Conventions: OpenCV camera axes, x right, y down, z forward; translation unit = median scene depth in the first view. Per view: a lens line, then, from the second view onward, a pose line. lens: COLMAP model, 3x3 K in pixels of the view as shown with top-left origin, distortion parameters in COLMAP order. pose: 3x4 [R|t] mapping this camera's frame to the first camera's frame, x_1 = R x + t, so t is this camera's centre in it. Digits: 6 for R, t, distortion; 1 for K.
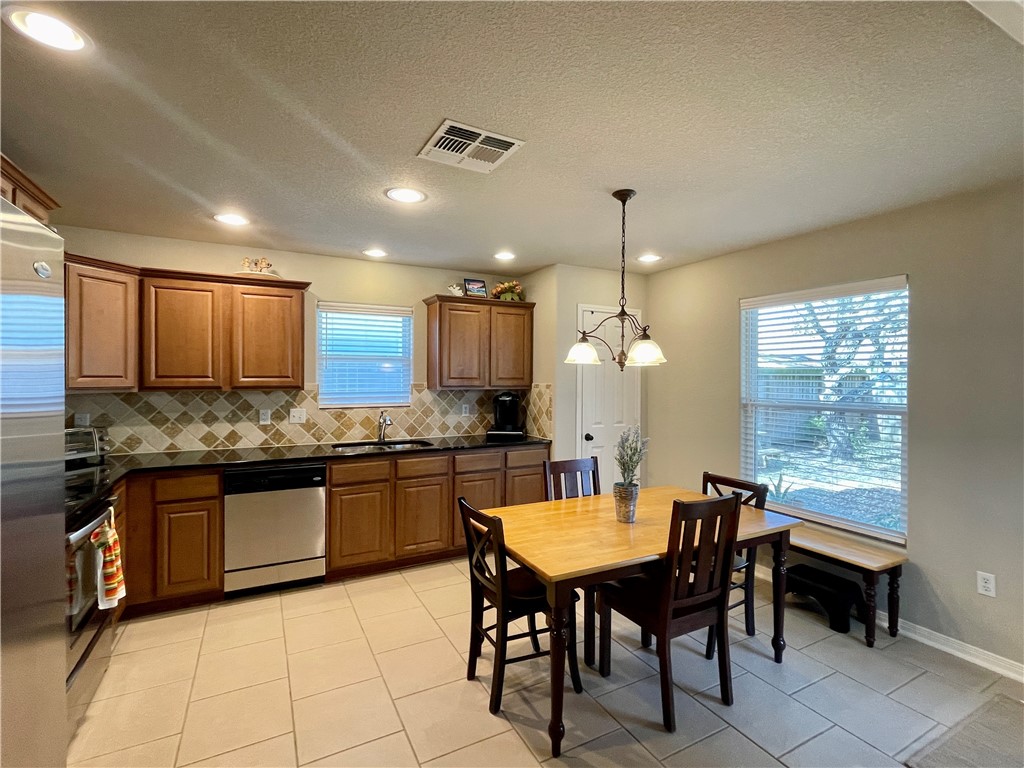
lens RADIAL K [[473.6, 0, 509.8], [0, 473.6, 382.1], [0, 0, 1]] dist [0.002467, 0.000032]
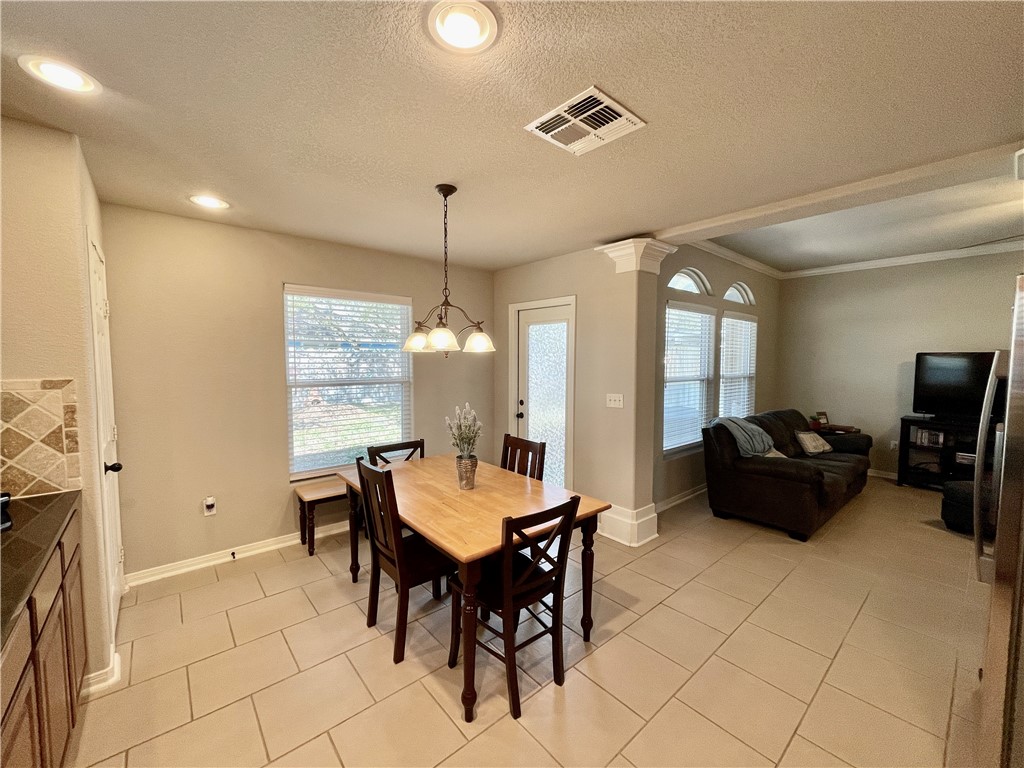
lens RADIAL K [[413.9, 0, 511.2], [0, 413.9, 385.4], [0, 0, 1]] dist [-0.000964, 0.000062]
pose [[-0.231952, -0.073002, 0.969984, -0.463909], [0.004760, 0.997083, 0.076180, -0.020523], [-0.972716, 0.022287, -0.230928, 0.703597]]
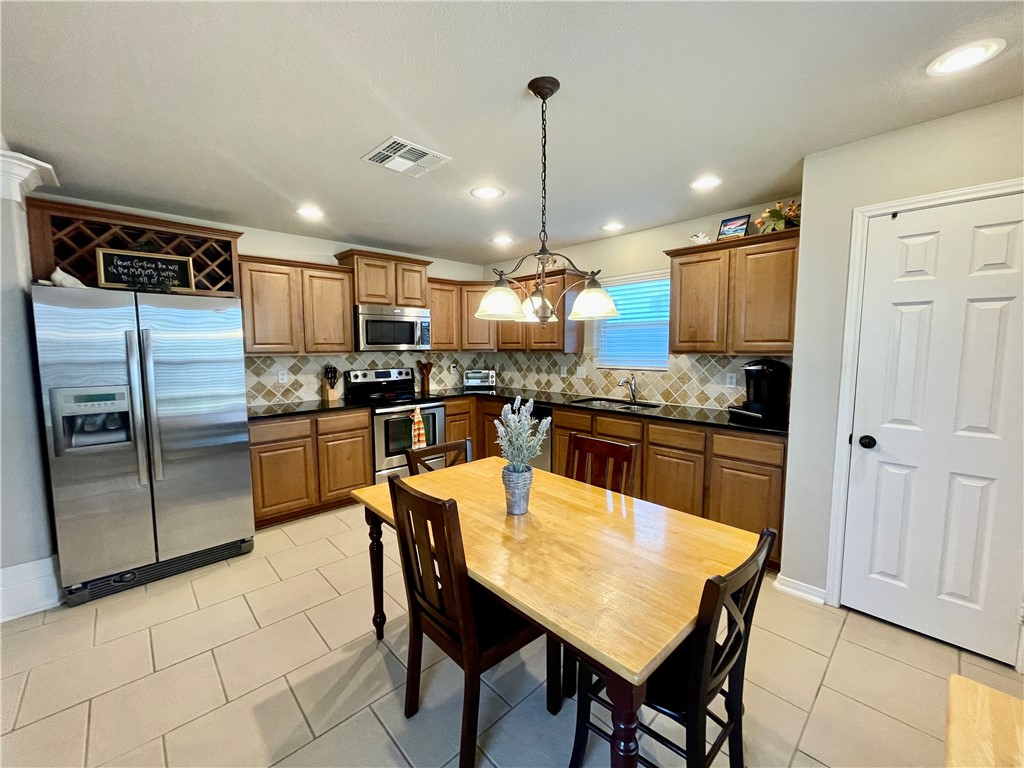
lens RADIAL K [[413.9, 0, 510.1], [0, 413.9, 379.8], [0, 0, 1]] dist [-0.000964, 0.000062]
pose [[0.273184, 0.072321, -0.959239, 0.579351], [-0.008465, 0.997312, 0.072781, 0.010355], [0.961924, -0.011763, 0.273062, 0.502055]]
